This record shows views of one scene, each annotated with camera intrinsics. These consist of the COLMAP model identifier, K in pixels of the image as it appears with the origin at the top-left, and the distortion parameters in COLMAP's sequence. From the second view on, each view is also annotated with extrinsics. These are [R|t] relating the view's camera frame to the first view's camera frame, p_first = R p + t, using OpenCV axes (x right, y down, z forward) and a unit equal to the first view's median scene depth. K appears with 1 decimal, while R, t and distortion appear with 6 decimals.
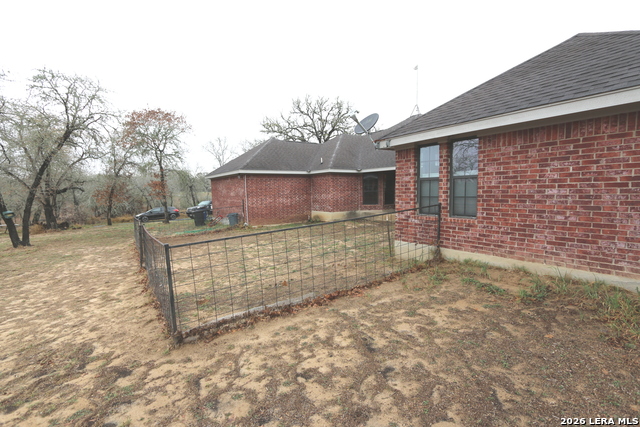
lens RADIAL K [[292.0, 0, 317.7], [0, 292.0, 213.1], [0, 0, 1]] dist [-0.016994, 0.002285]
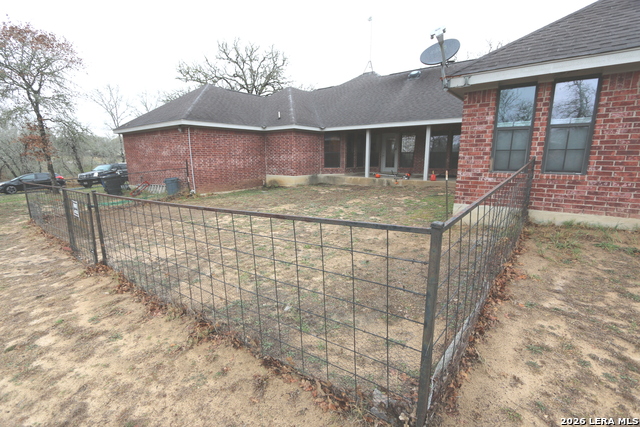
lens RADIAL K [[292.0, 0, 317.4], [0, 292.0, 215.0], [0, 0, 1]] dist [-0.016994, 0.002285]
pose [[0.951795, -0.045585, 0.303327, -0.172316], [0.009674, 0.992865, 0.118853, 0.010511], [-0.306581, -0.110189, 0.945445, 0.149606]]
